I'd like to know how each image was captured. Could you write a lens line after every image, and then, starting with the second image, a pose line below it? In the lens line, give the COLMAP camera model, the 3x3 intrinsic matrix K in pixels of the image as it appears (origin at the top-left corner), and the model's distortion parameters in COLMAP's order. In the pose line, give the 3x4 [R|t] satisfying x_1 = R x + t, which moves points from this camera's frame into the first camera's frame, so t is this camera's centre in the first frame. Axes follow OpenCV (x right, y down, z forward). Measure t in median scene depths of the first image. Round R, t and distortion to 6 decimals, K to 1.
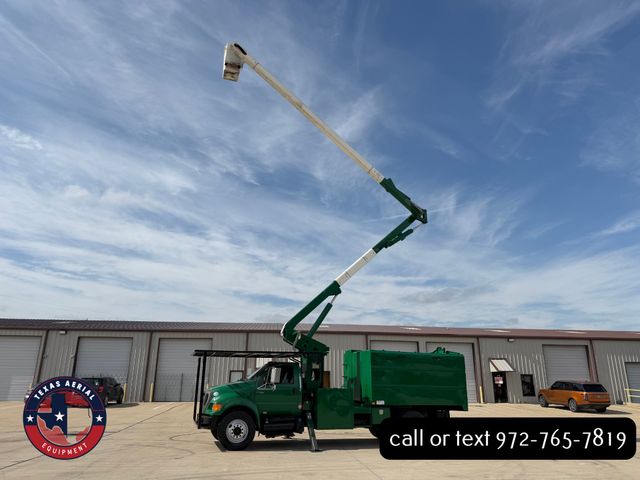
lens RADIAL K [[454.6, 0, 315.2], [0, 454.6, 239.4], [0, 0, 1]] dist [0.046561, -0.050612]
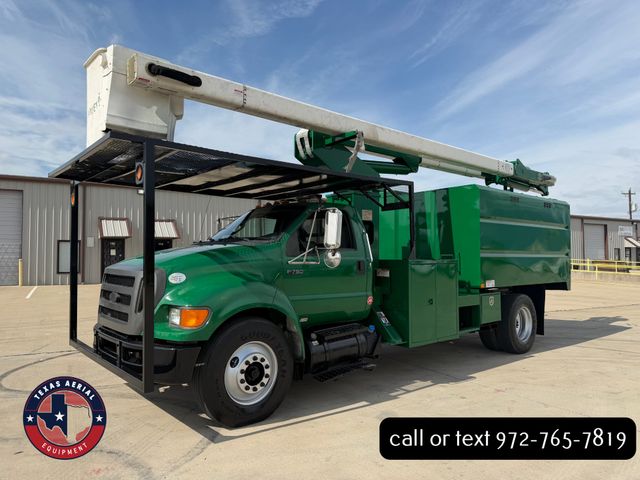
lens RADIAL K [[454.6, 0, 311.8], [0, 454.6, 249.8], [0, 0, 1]] dist [0.046561, -0.050612]
pose [[0.922798, -0.002325, 0.385276, -0.113905], [-0.106048, 0.959823, 0.259795, 0.099575], [-0.370401, -0.280597, 0.885476, 0.302017]]
